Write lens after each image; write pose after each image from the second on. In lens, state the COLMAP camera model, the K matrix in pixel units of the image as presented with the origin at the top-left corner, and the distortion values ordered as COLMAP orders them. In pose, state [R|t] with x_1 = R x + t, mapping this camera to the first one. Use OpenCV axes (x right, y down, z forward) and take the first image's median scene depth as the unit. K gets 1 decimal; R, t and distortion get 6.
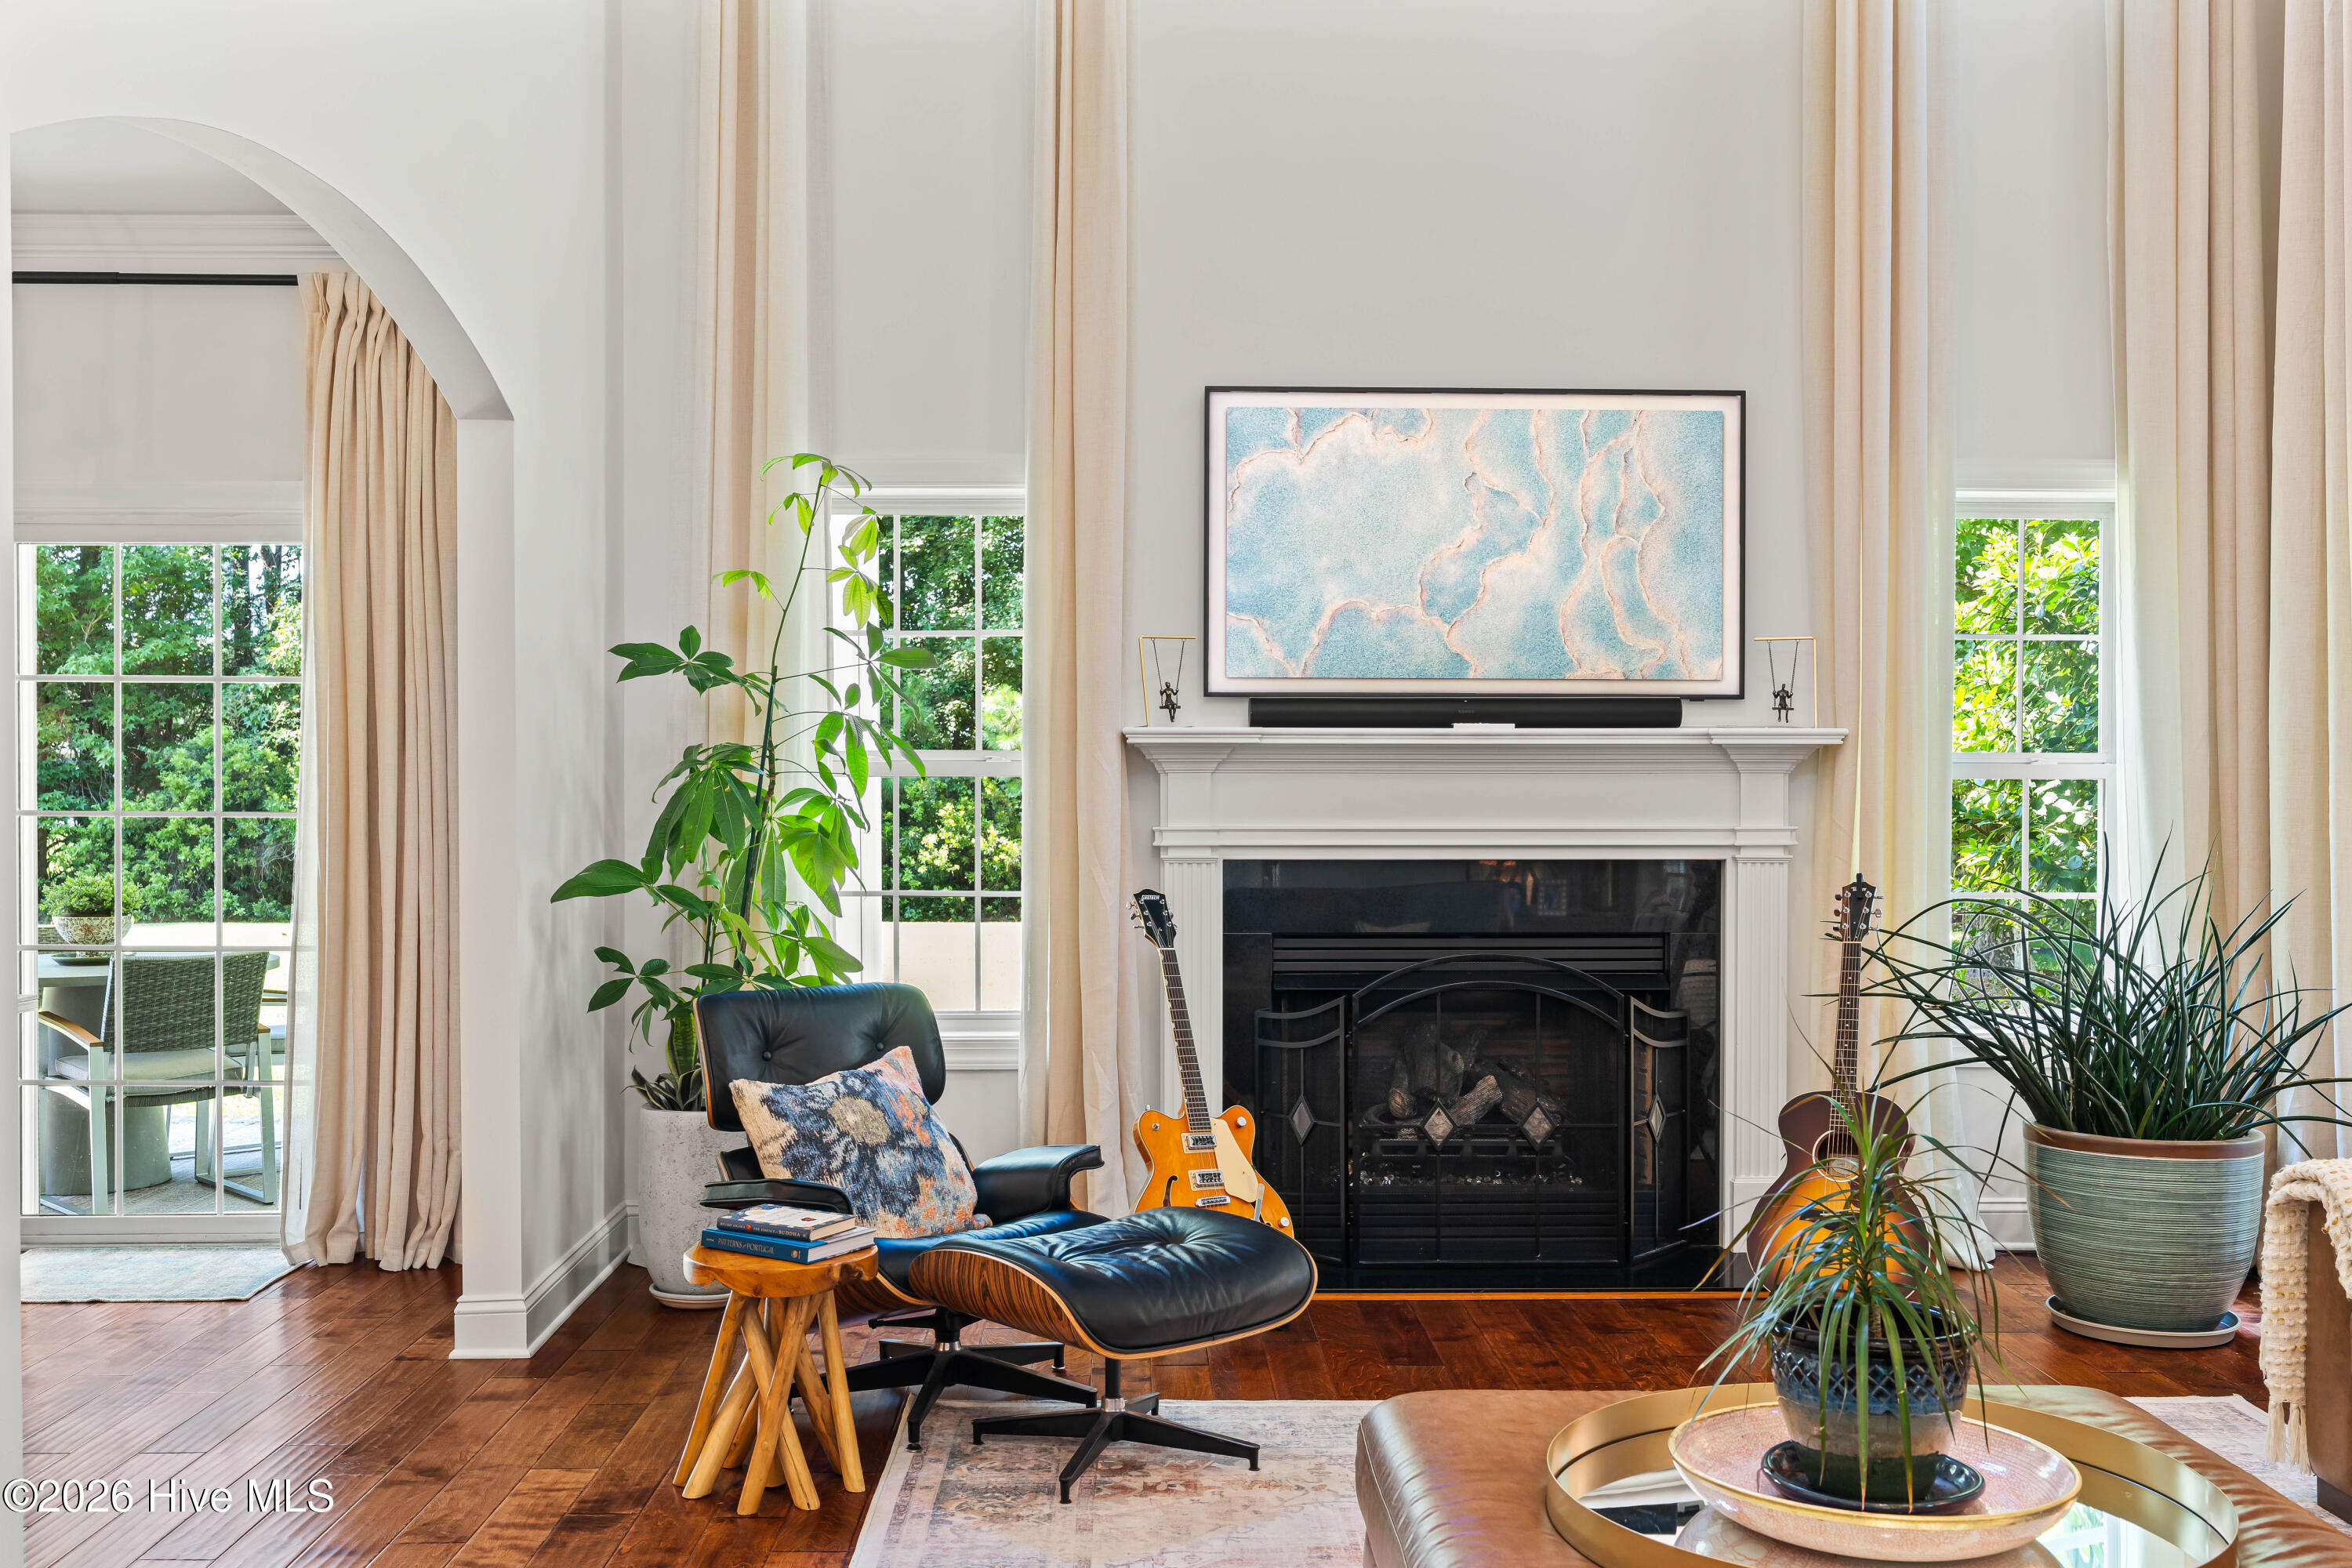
lens RADIAL K [[2156.0, 0, 1164.8], [0, 2156.0, 785.1], [0, 0, 1]] dist [0.016423, 0.000000]
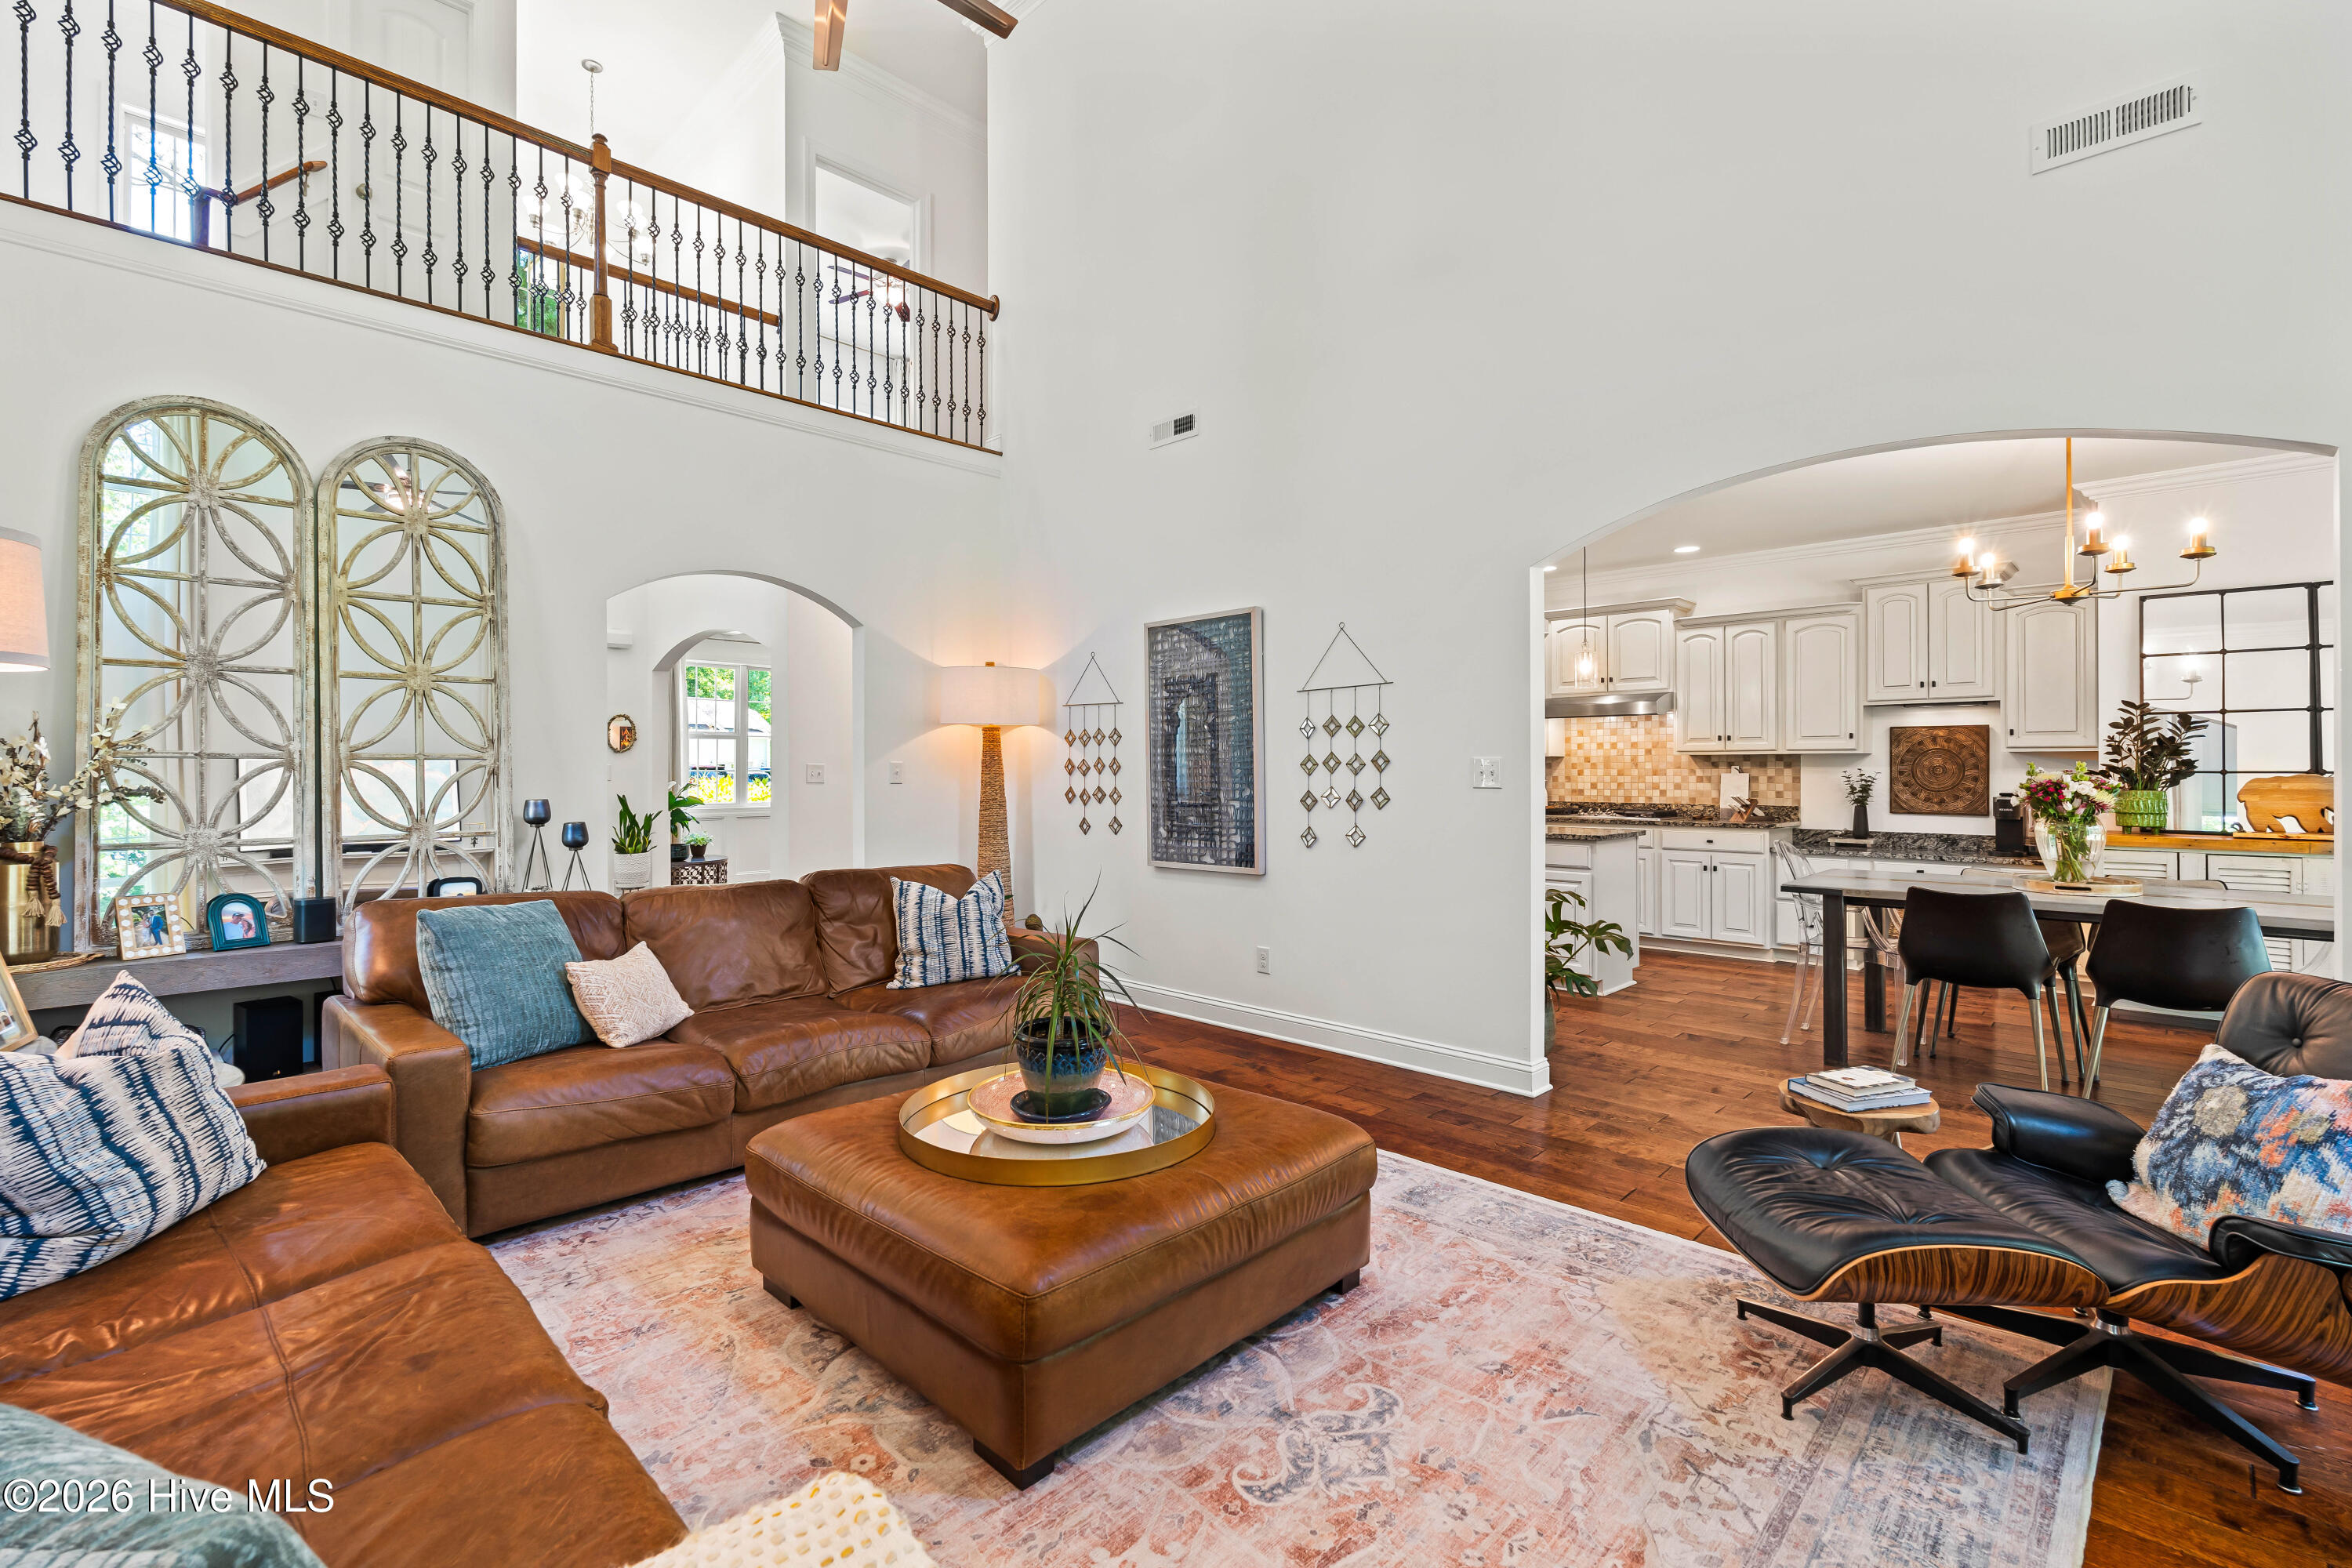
lens RADIAL K [[1038.7, 0, 1181.9], [0, 1038.7, 752.9], [0, 0, 1]] dist [-0.000904, 0.000209]
pose [[-0.704252, -0.011715, -0.709853, 0.467181], [-0.000015, 0.999864, -0.016487, -0.000480], [0.709950, -0.011600, -0.704157, 0.873537]]
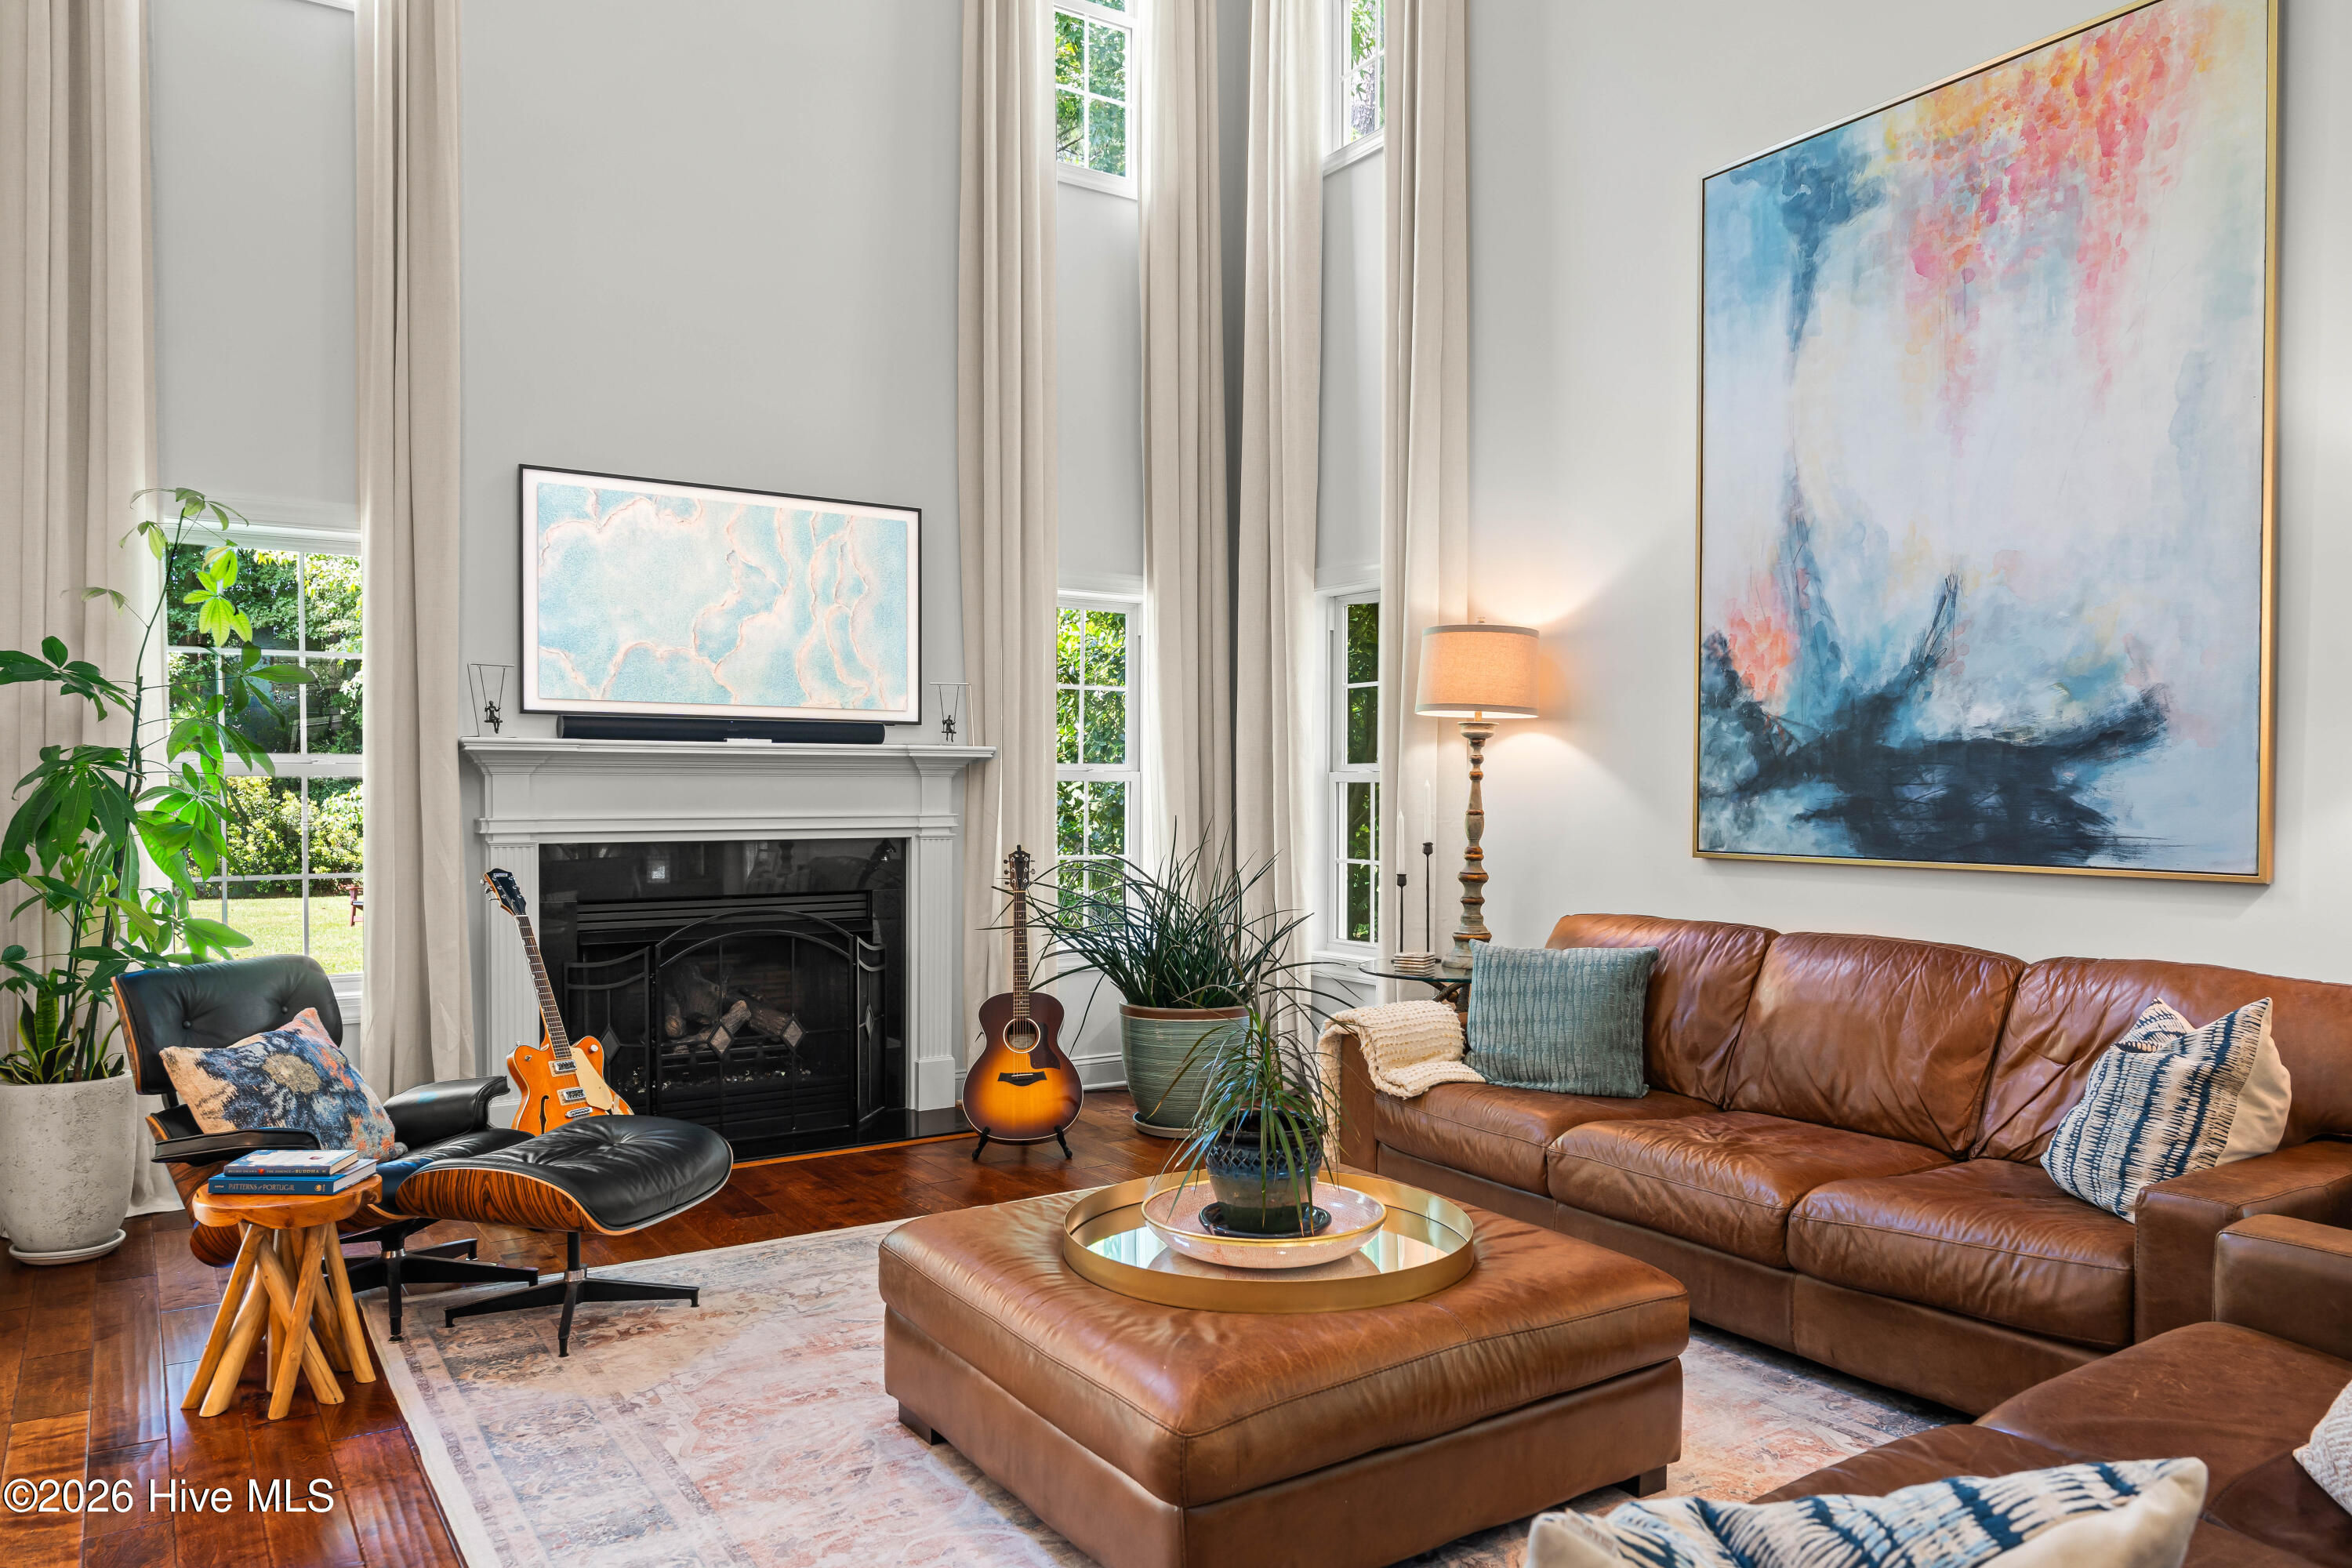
lens RADIAL K [[1592.2, 0, 1161.2], [0, 1592.2, 805.8], [0, 0, 1]] dist [0.010084, -0.003278]
pose [[0.846979, -0.005516, 0.531598, -0.176062], [-0.001755, 0.999912, 0.013171, -0.000370], [-0.531624, -0.012088, 0.846894, 0.023948]]
